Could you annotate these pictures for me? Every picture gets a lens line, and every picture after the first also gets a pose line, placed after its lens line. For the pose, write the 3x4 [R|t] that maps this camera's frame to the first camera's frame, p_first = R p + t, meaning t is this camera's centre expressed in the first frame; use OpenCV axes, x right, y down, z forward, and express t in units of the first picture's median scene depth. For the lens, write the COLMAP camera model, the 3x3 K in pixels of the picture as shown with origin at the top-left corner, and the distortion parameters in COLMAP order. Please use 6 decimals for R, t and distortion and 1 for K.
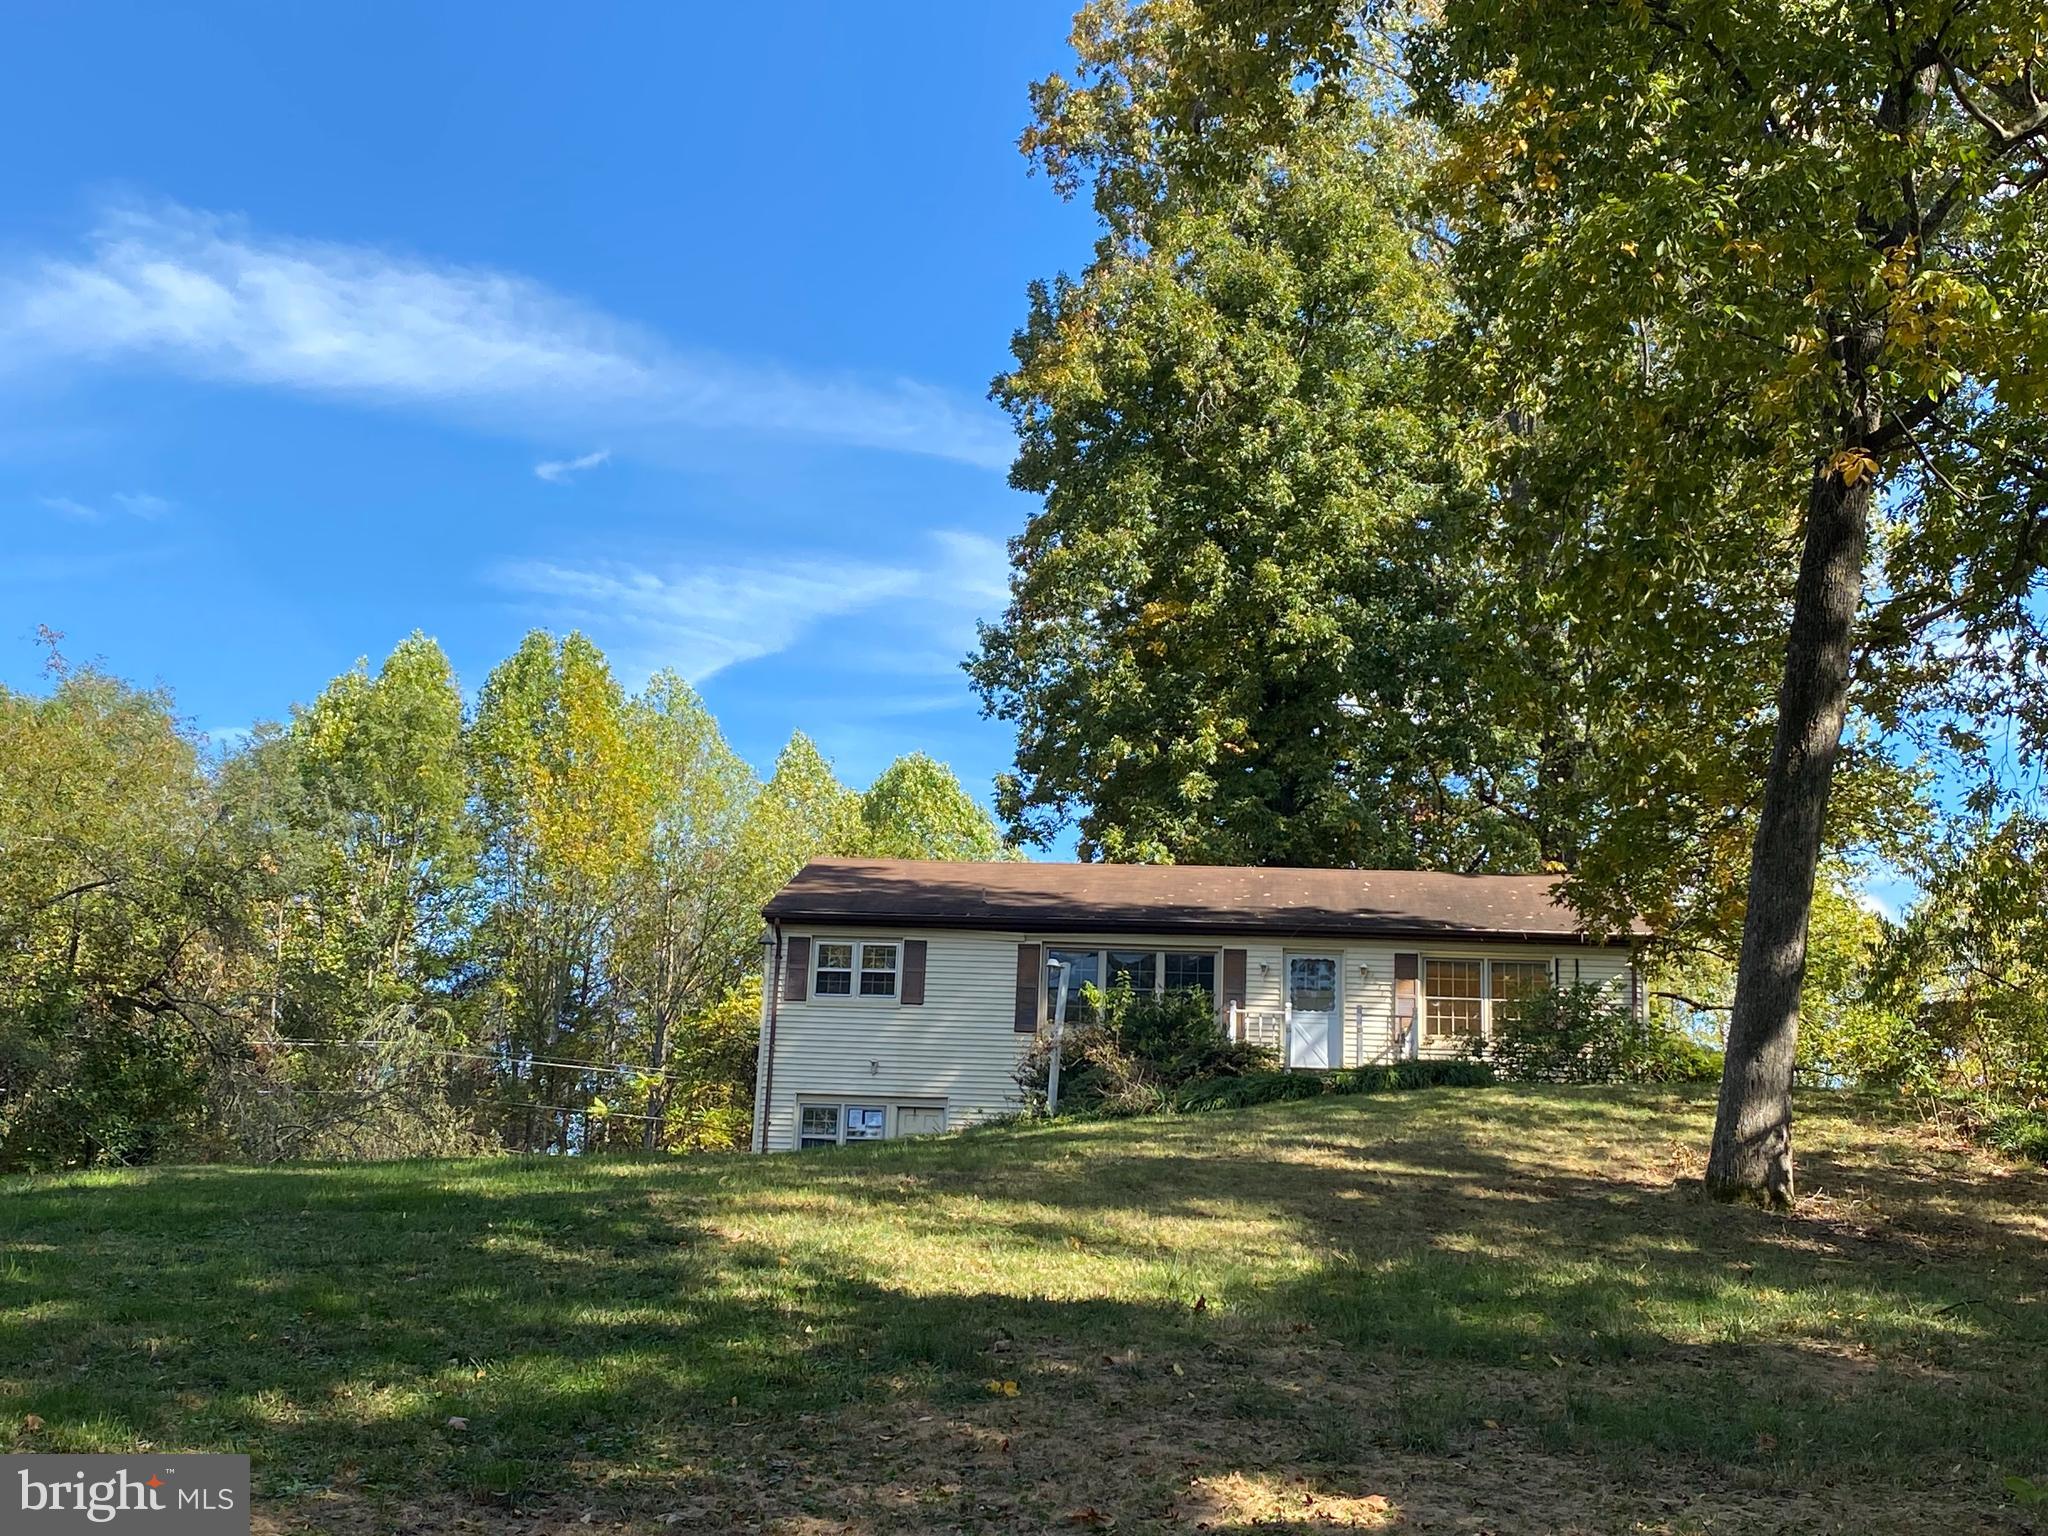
lens RADIAL K [[2556.5, 0, 1024.0], [0, 2556.5, 768.0], [0, 0, 1]] dist [-0.004785, -0.002640]
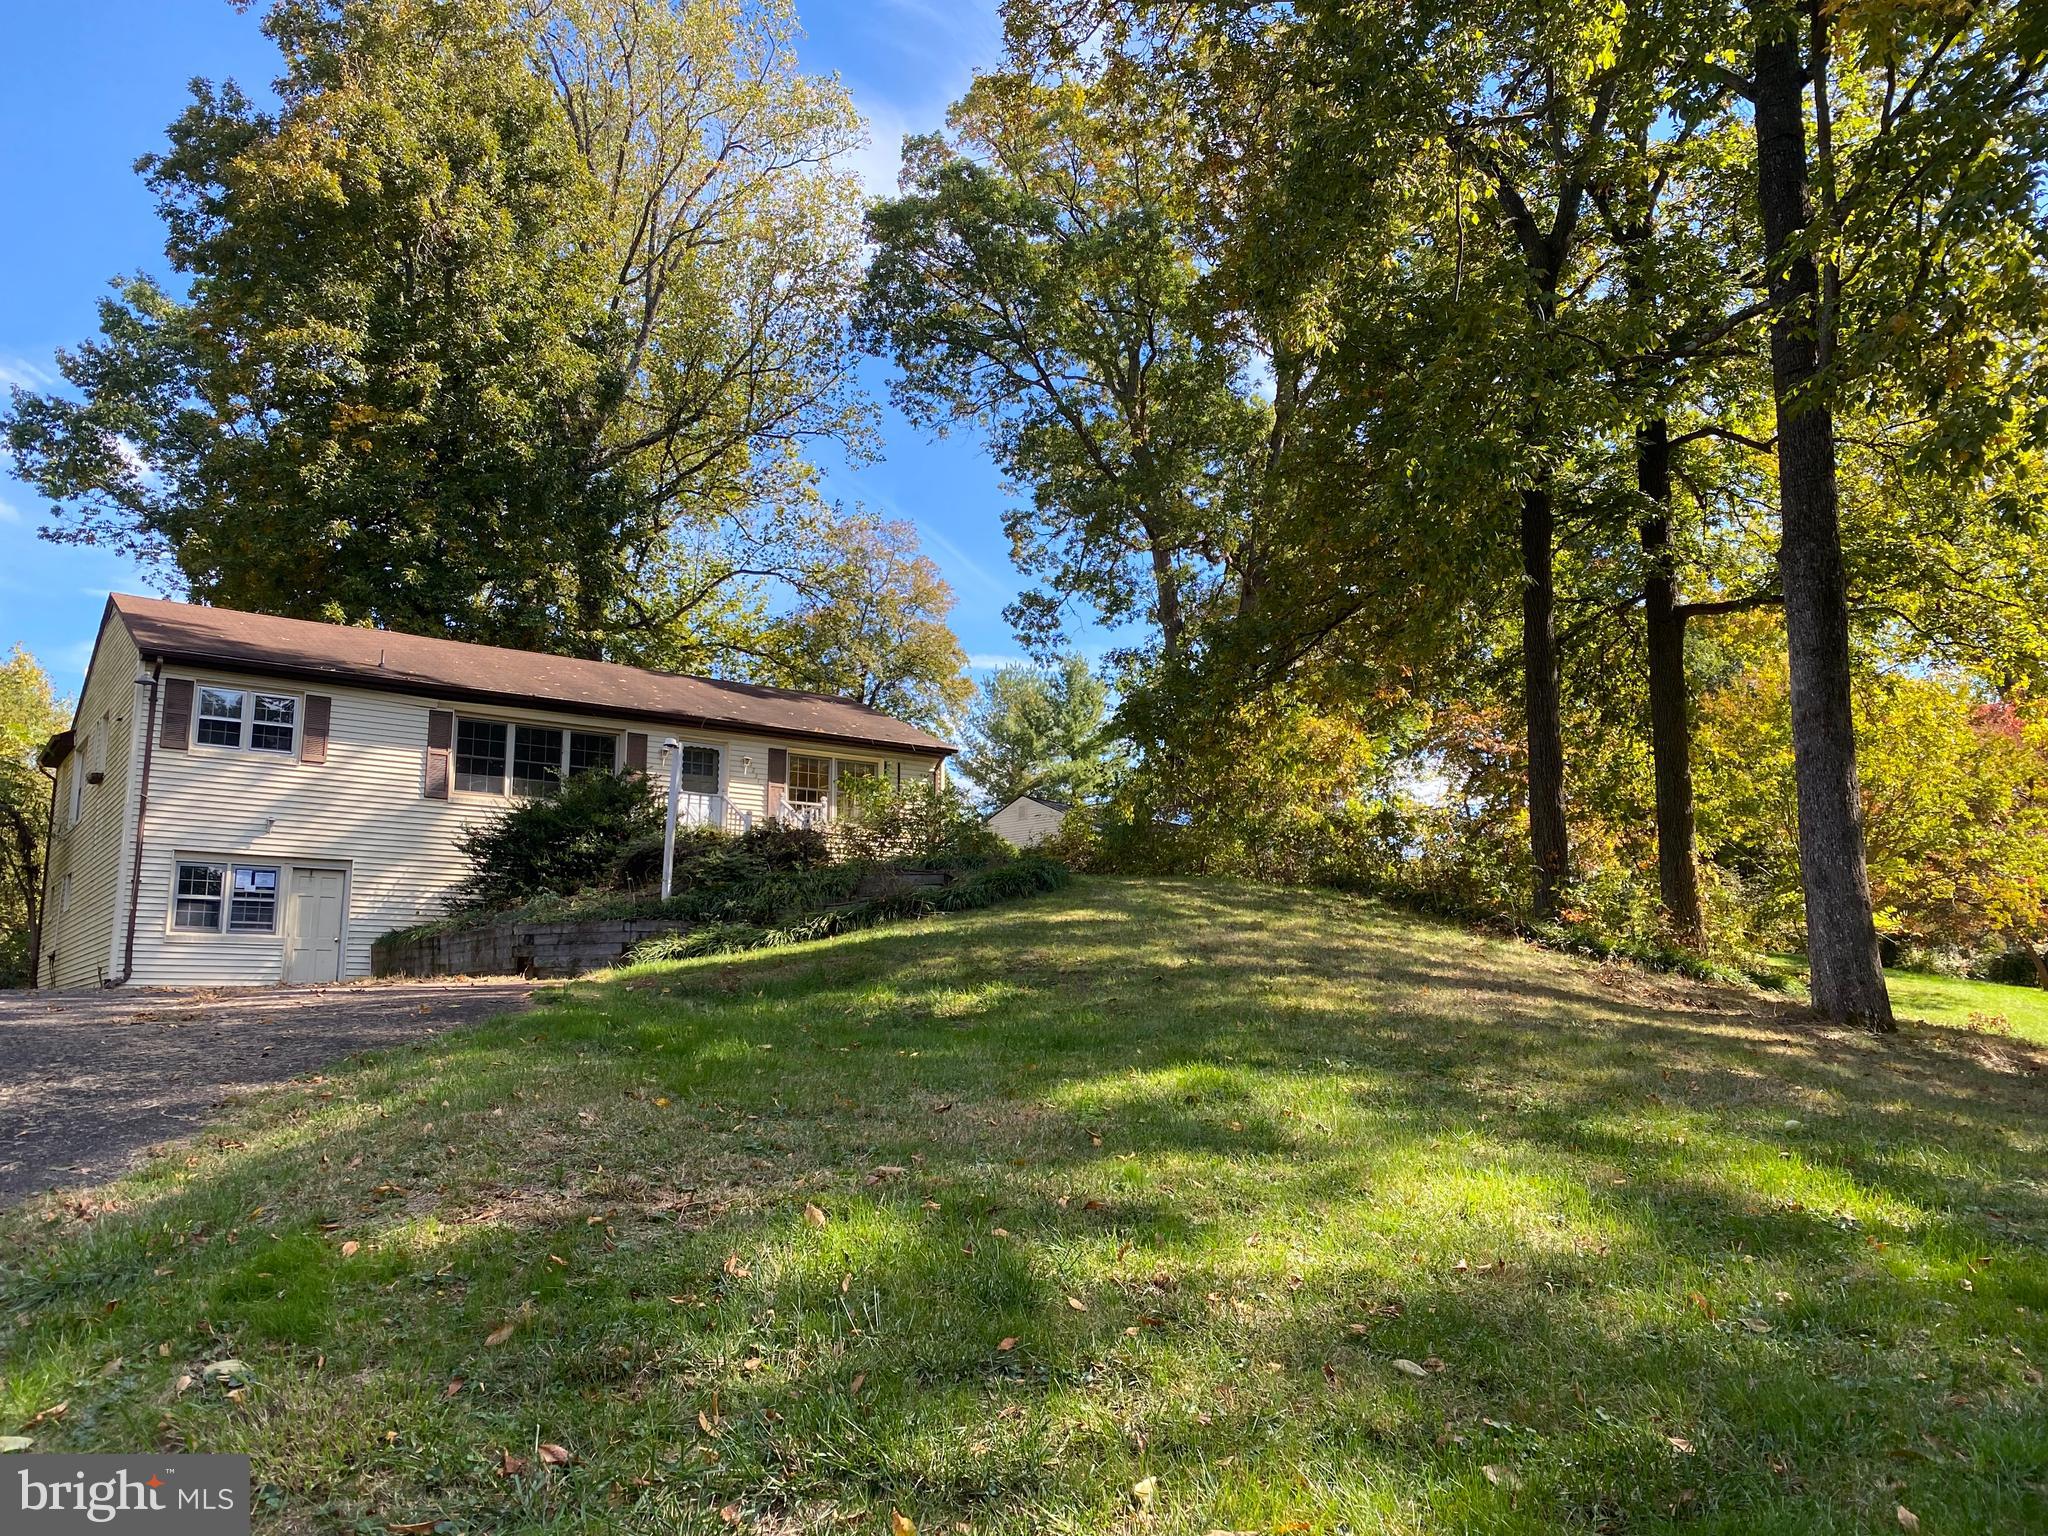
lens RADIAL K [[1459.6, 0, 1024.0], [0, 1459.6, 768.0], [0, 0, 1]] dist [0.006339, 0.002465]
pose [[0.737983, 0.064011, 0.671777, -0.214908], [-0.137968, 0.988775, 0.057349, 0.025819], [-0.660565, -0.135006, 0.738530, 0.411945]]
